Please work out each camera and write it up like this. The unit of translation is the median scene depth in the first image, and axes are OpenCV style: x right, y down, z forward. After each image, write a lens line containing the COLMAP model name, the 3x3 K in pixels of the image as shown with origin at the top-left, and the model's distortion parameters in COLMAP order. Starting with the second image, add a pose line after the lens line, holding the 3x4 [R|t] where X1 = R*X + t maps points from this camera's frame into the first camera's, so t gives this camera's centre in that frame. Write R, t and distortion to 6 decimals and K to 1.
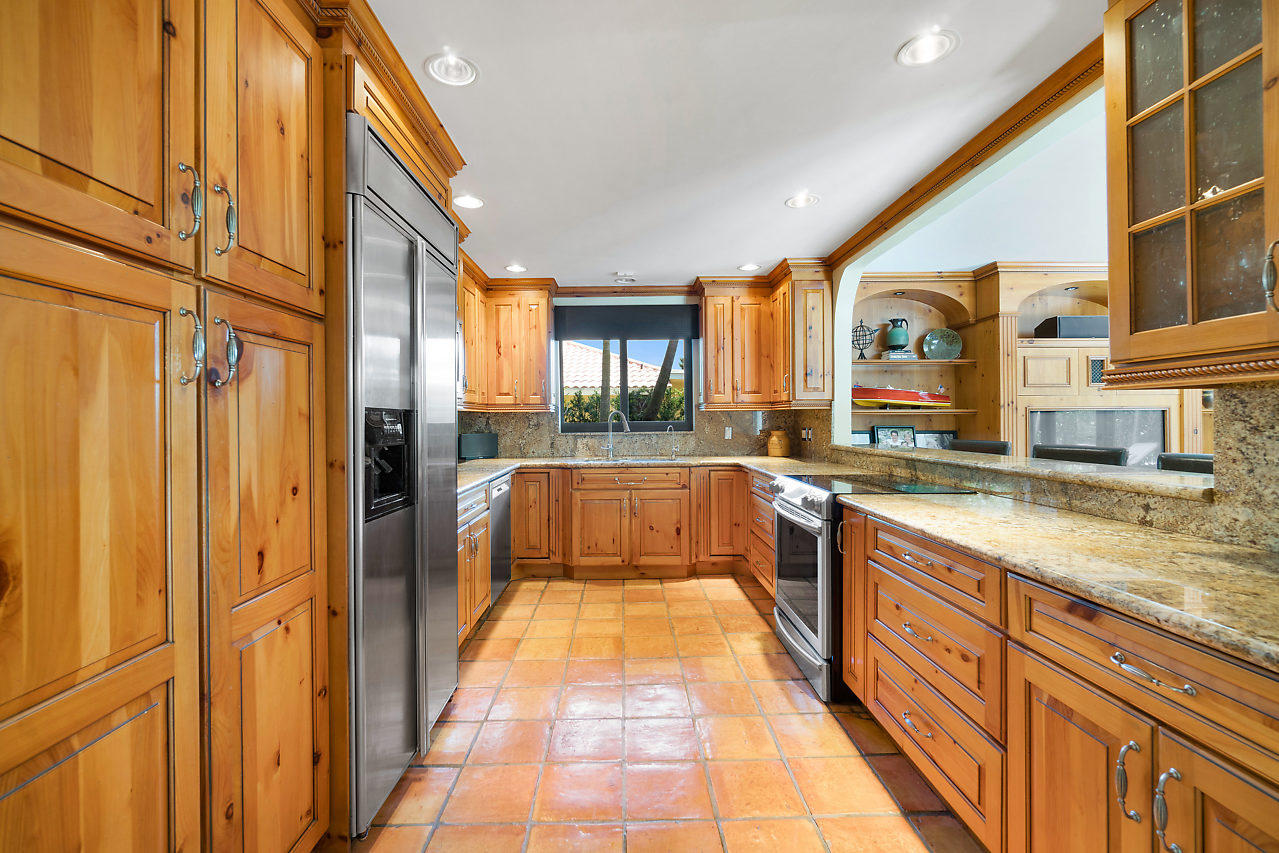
lens RADIAL K [[552.8, 0, 626.2], [0, 552.8, 423.5], [0, 0, 1]] dist [-0.003709, 0.000319]
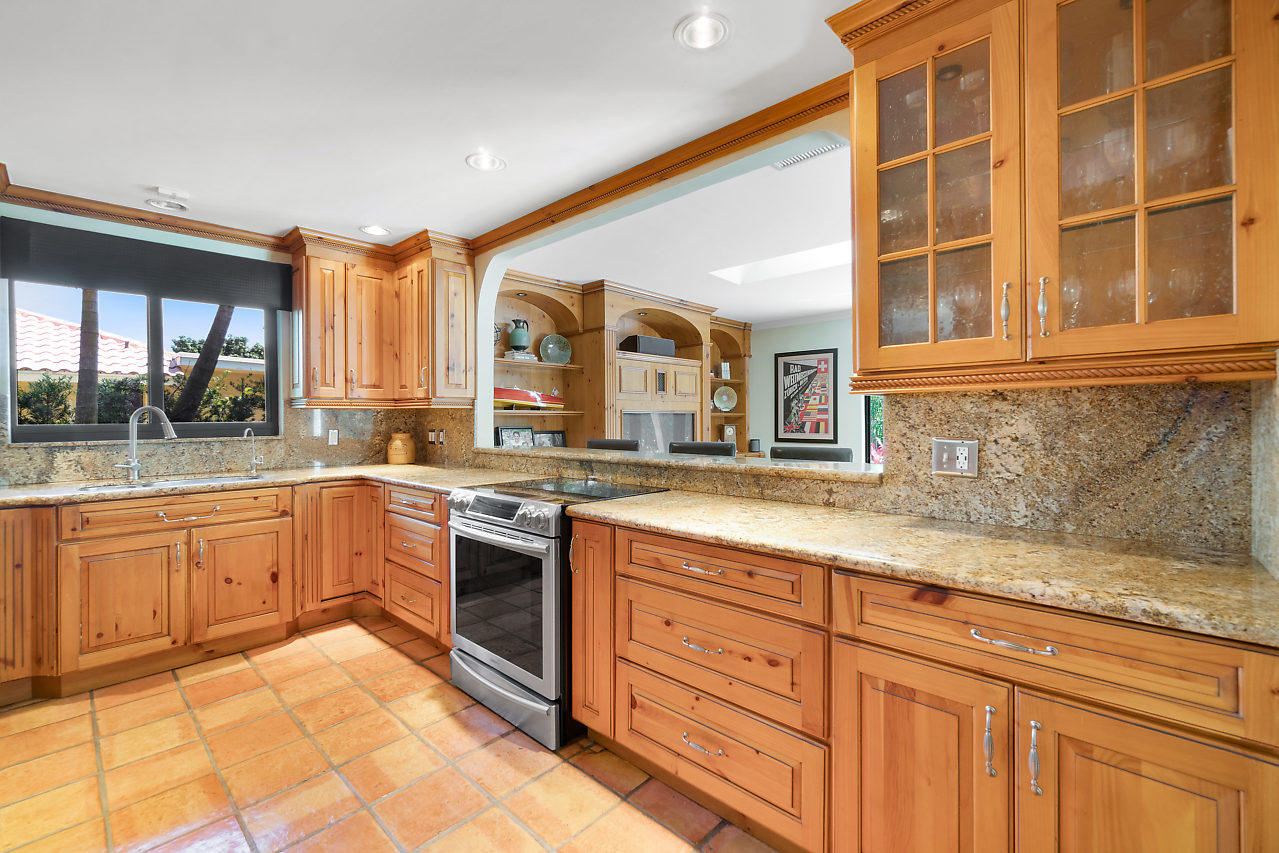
lens RADIAL K [[552.8, 0, 636.5], [0, 552.8, 420.6], [0, 0, 1]] dist [-0.003709, 0.000319]
pose [[0.695133, 0.000516, 0.718881, -0.104199], [0.004494, 0.999977, -0.005064, -0.000546], [-0.718867, 0.006751, 0.695114, 0.196571]]
